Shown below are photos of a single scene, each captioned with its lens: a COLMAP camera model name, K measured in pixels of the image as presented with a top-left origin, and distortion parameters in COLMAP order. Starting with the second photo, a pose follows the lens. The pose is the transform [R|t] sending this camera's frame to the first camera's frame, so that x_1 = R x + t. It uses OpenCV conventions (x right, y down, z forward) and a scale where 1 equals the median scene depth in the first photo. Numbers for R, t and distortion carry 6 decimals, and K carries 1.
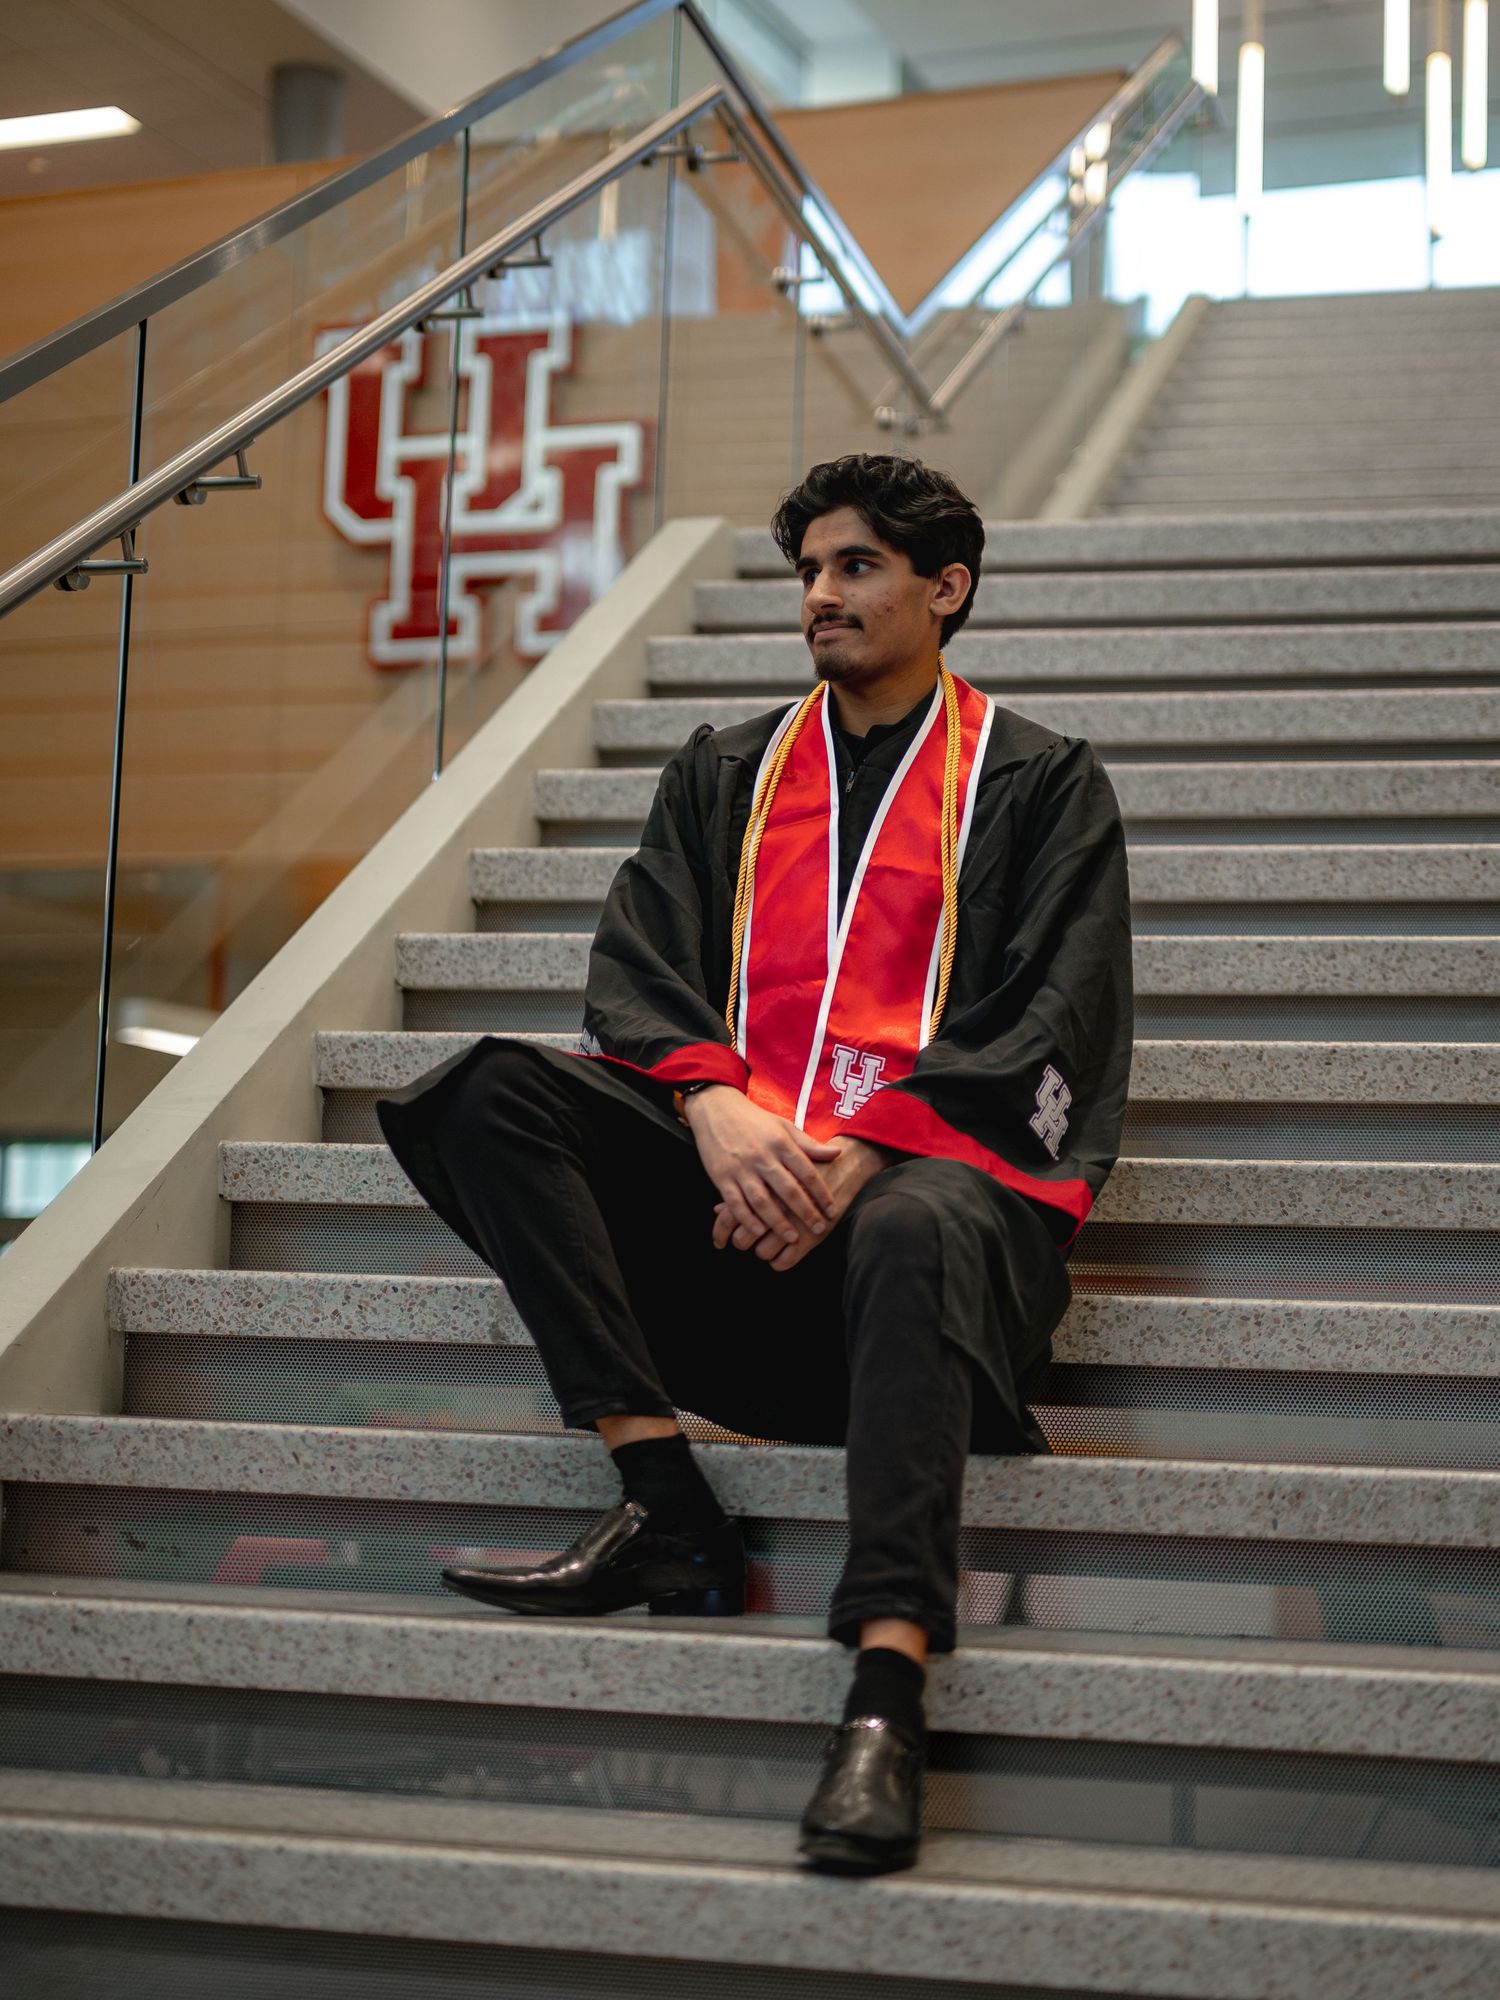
lens RADIAL K [[2946.8, 0, 729.2], [0, 2946.8, 936.7], [0, 0, 1]] dist [-0.006794, 0.053581]
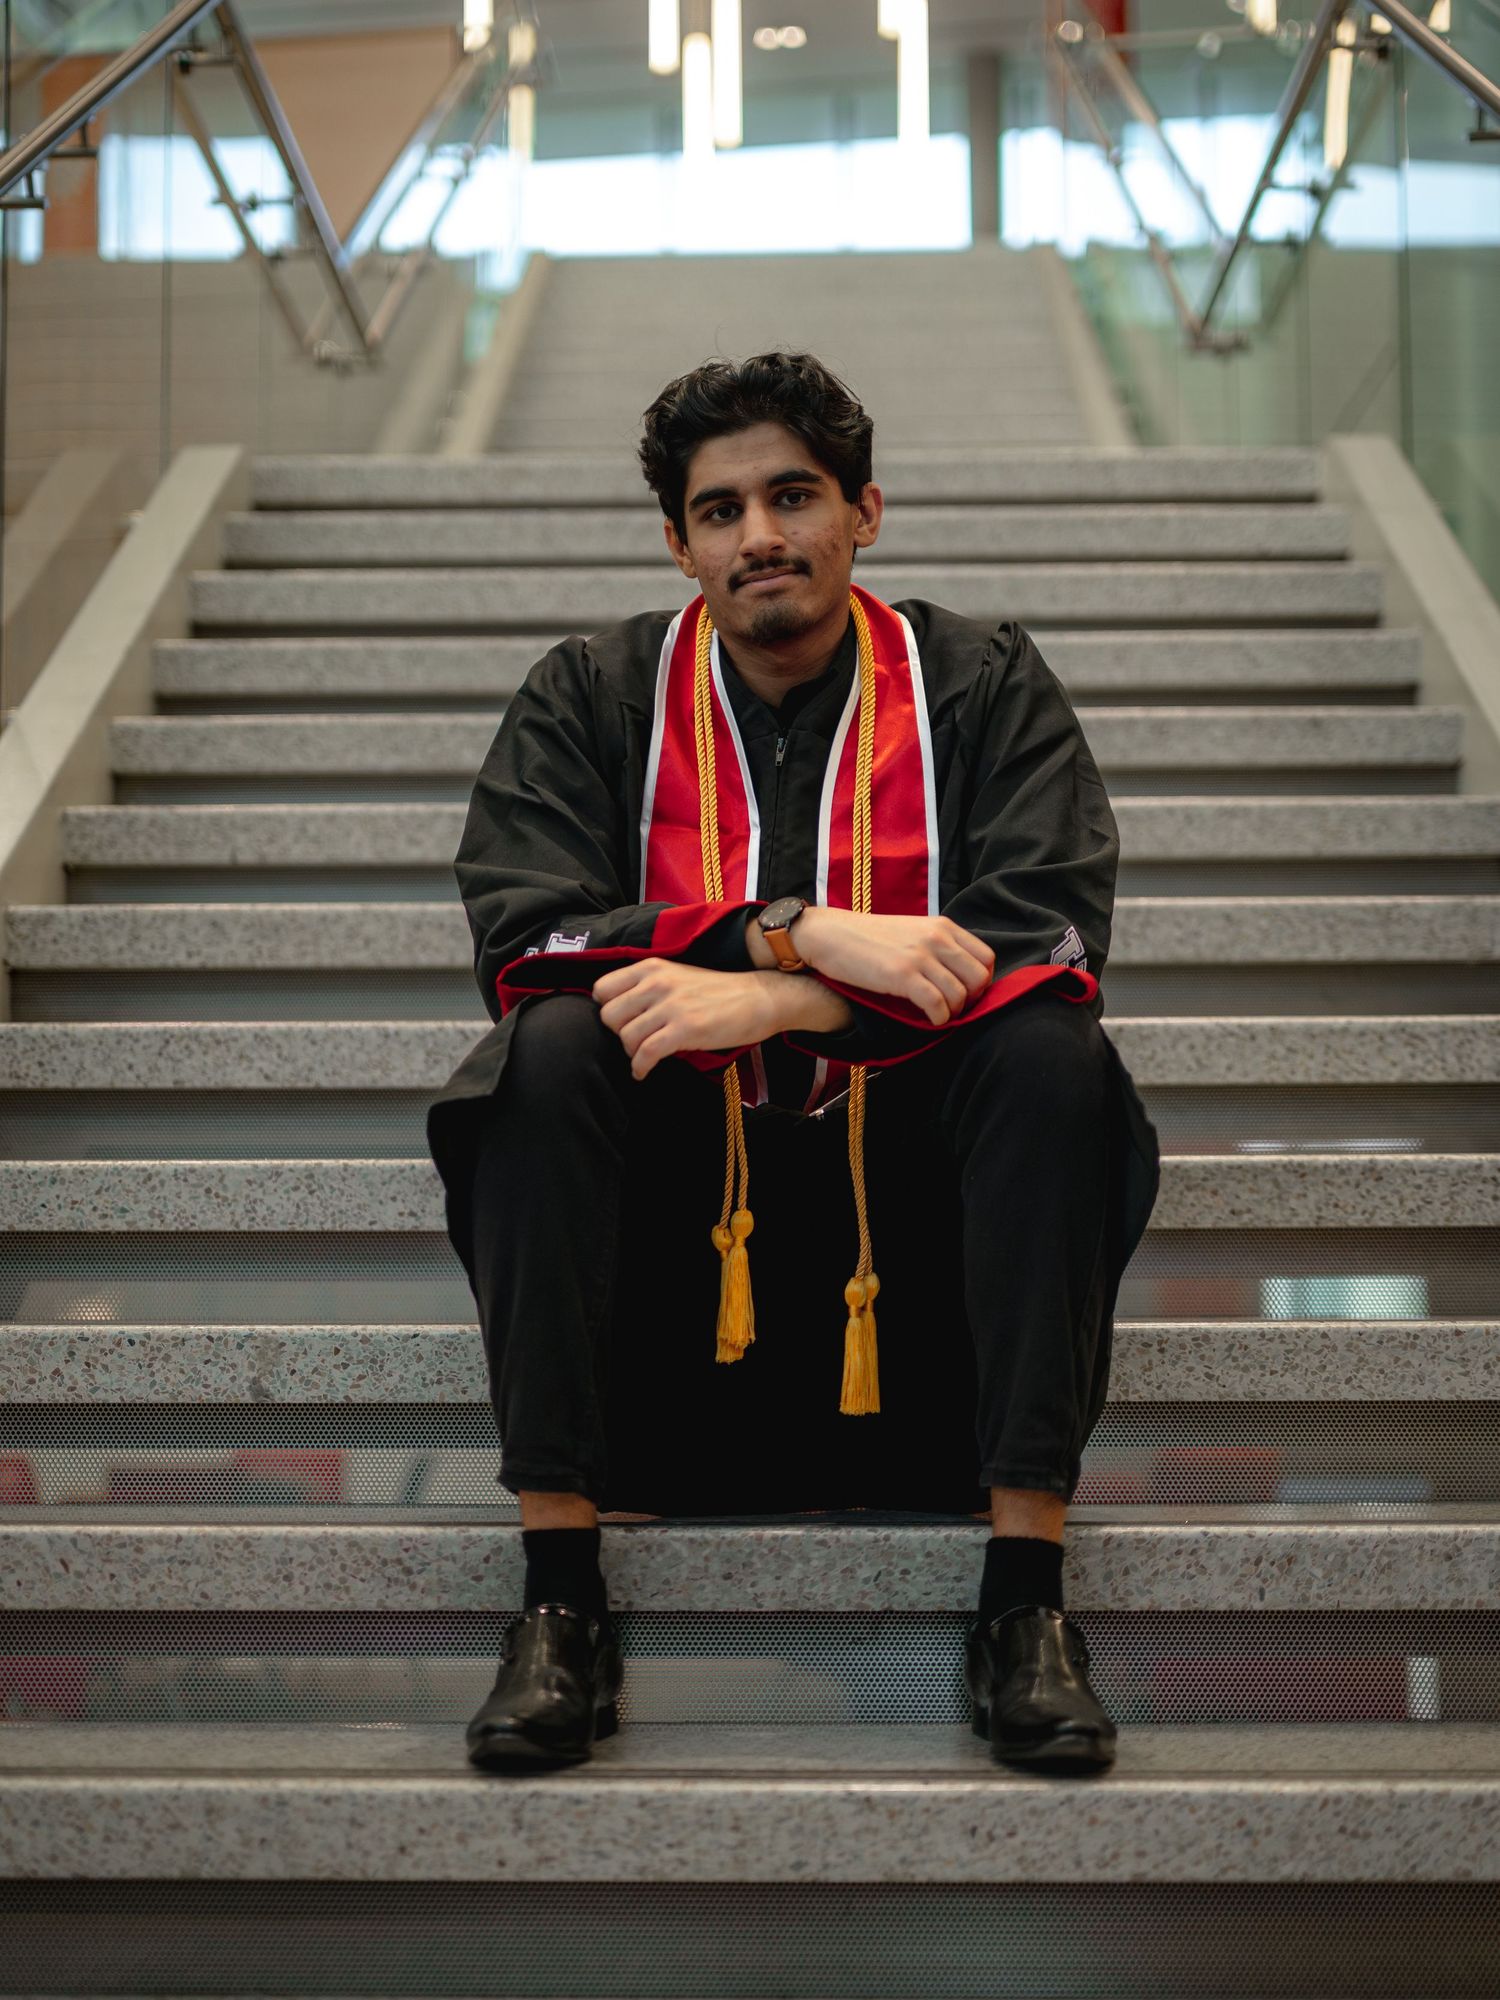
lens RADIAL K [[2967.7, 0, 750.9], [0, 2967.7, 875.8], [0, 0, 1]] dist [-0.004492, 0.027124]
pose [[0.979608, -0.010076, 0.200665, -0.132924], [0.010264, 0.999947, 0.000105, -0.014929], [-0.200655, 0.001957, 0.979660, 0.160154]]
